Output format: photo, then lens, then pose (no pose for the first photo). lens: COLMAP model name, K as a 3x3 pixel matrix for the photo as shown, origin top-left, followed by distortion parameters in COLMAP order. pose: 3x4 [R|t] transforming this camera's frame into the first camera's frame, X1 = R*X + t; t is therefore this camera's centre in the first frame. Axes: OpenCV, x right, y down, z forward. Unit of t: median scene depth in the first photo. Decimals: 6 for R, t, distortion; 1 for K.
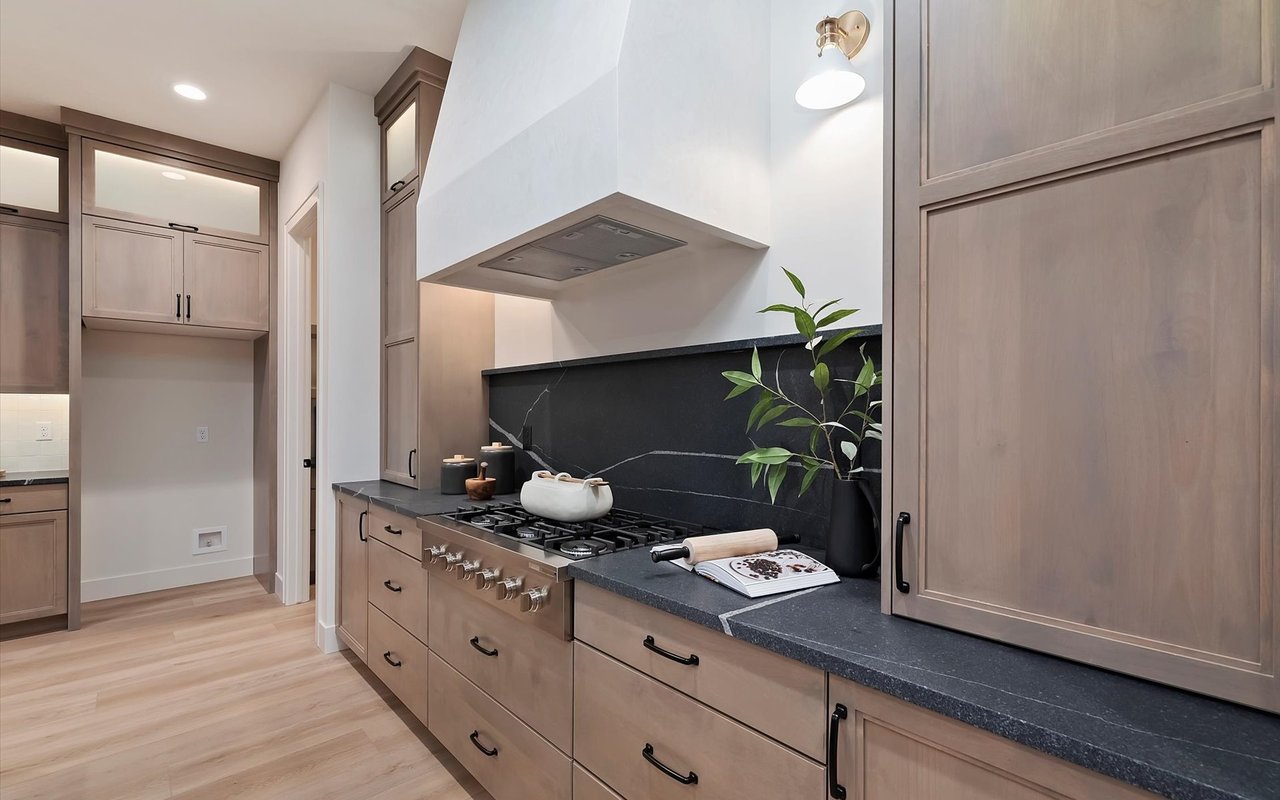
lens RADIAL K [[565.6, 0, 635.5], [0, 565.6, 411.2], [0, 0, 1]] dist [0.001519, 0.000272]
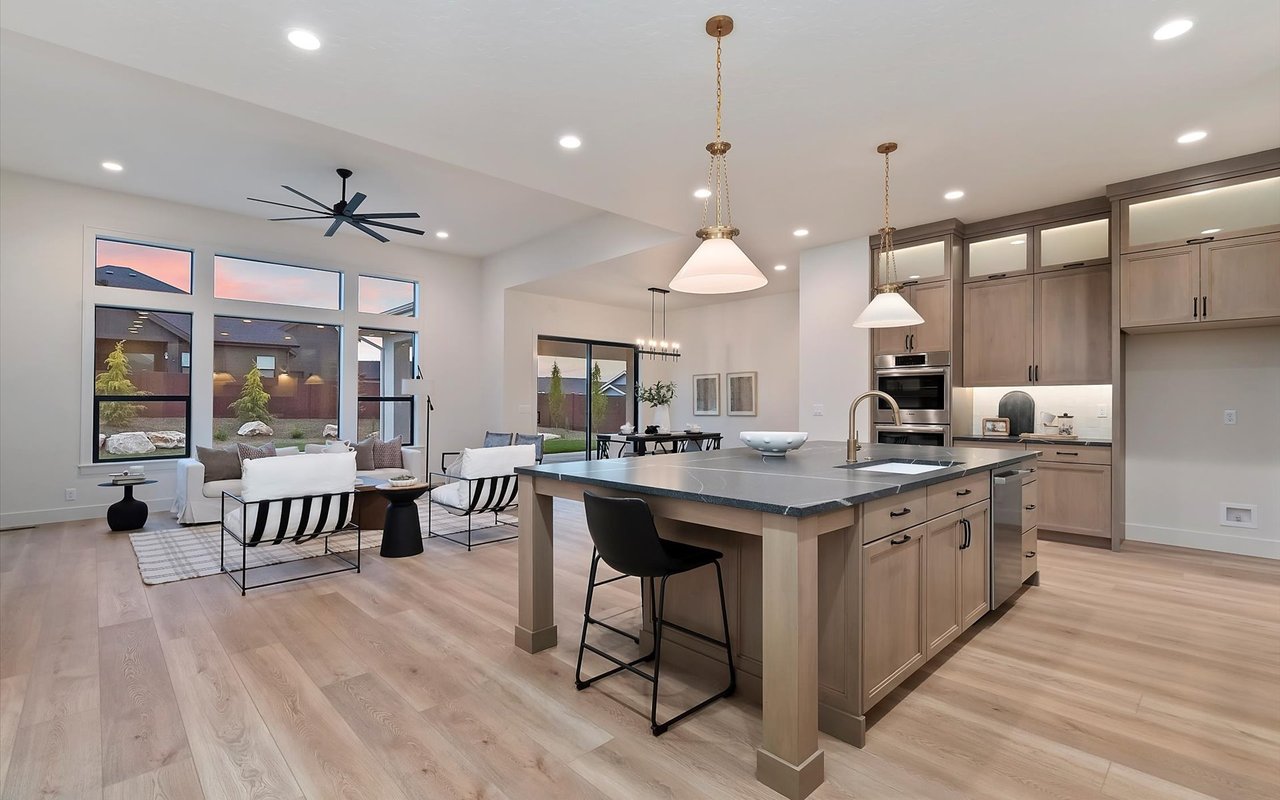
lens RADIAL K [[569.1, 0, 635.9], [0, 569.1, 404.6], [0, 0, 1]] dist [-0.000839, 0.000003]
pose [[0.021936, 0.002091, -0.999757, 0.513661], [0.001421, 0.999997, 0.002123, 0.020704], [0.999758, -0.001467, 0.021933, -0.289260]]
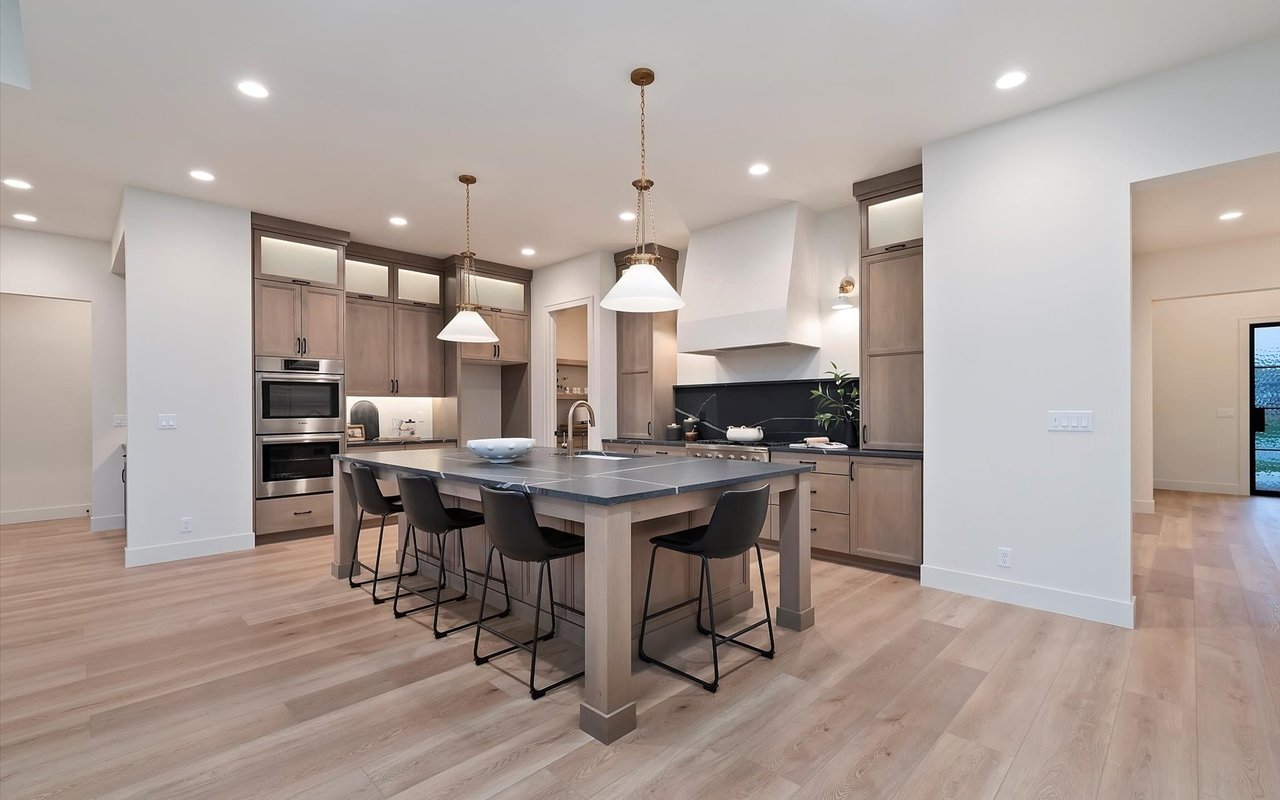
lens RADIAL K [[565.6, 0, 635.5], [0, 565.6, 411.2], [0, 0, 1]] dist [0.001519, 0.000272]
pose [[0.998583, -0.005493, 0.052928, -0.604732], [0.005445, 0.999985, 0.001049, 0.024519], [-0.052933, -0.000760, 0.998598, -1.295291]]
